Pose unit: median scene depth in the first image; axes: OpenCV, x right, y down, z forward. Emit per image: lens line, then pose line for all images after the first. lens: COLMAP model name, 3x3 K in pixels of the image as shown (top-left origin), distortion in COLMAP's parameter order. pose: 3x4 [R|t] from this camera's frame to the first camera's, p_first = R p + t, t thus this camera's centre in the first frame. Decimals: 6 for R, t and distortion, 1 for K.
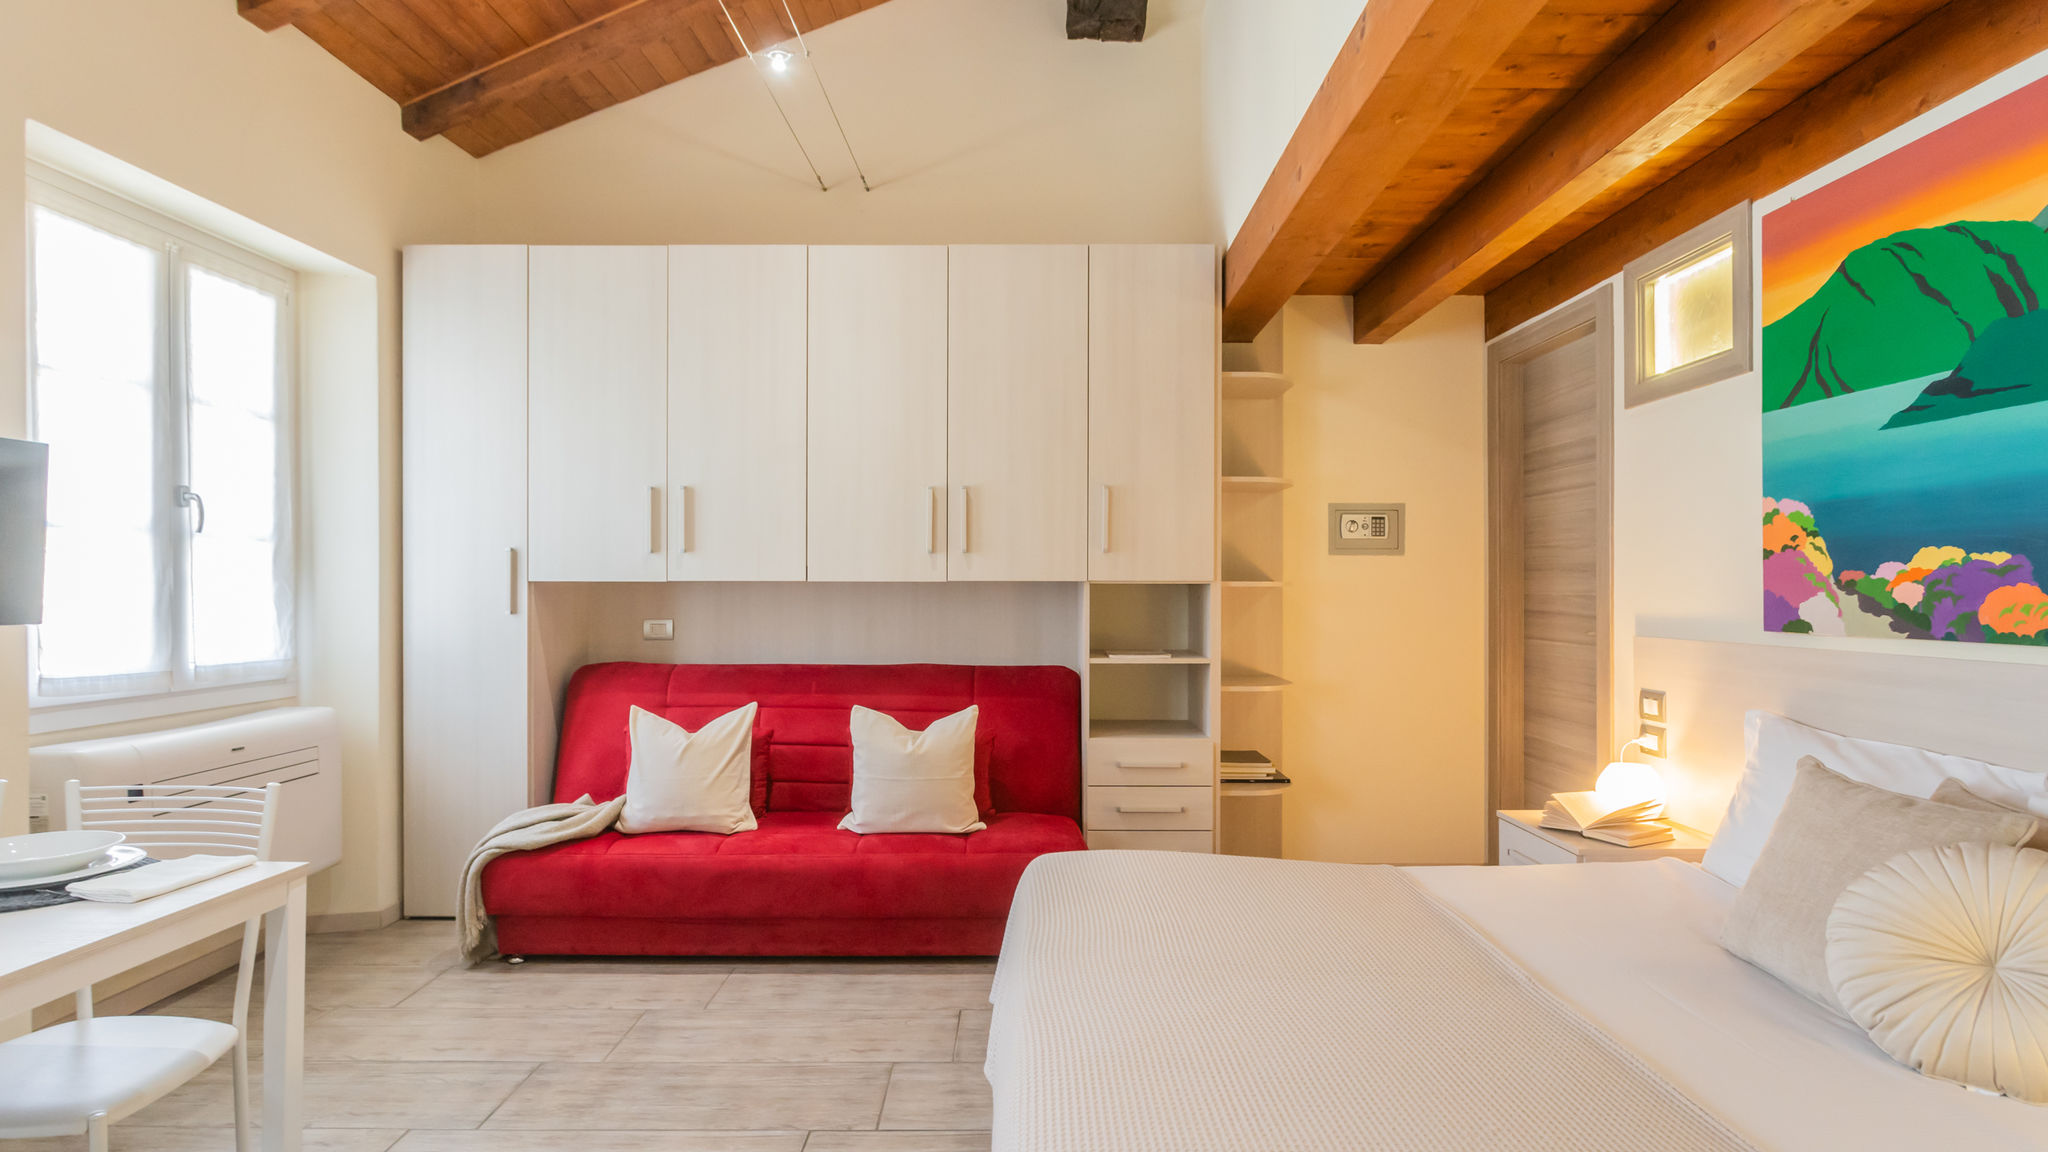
lens RADIAL K [[1056.0, 0, 1037.6], [0, 1056.0, 583.5], [0, 0, 1]] dist [-0.014793, 0.013339]
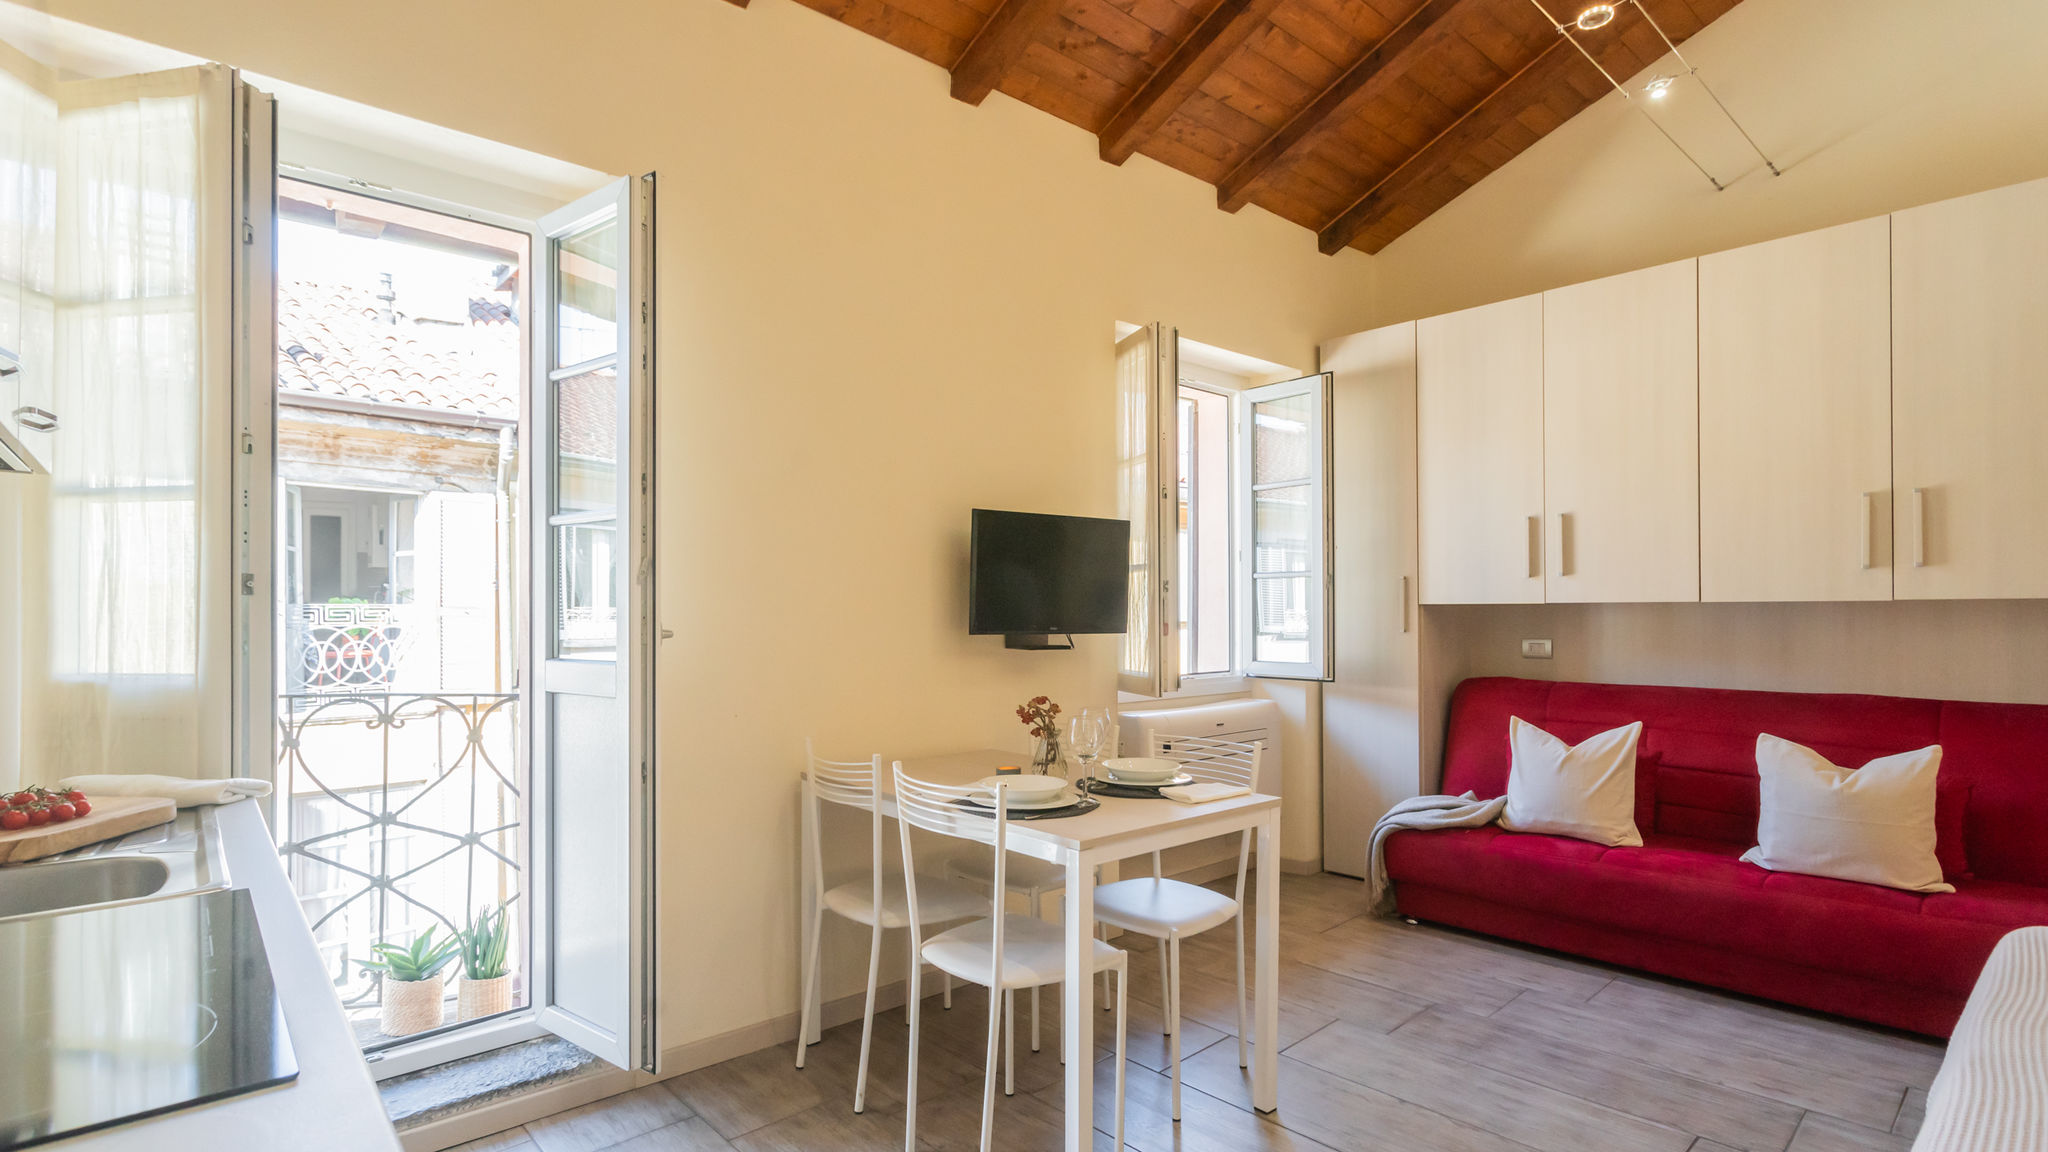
lens RADIAL K [[1001.8, 0, 997.9], [0, 1001.8, 605.6], [0, 0, 1]] dist [0.002004, 0.000346]
pose [[0.667891, -0.007787, -0.744219, 0.043314], [0.006440, 0.999968, -0.004683, 0.001773], [0.744232, -0.001665, 0.667919, -0.116986]]
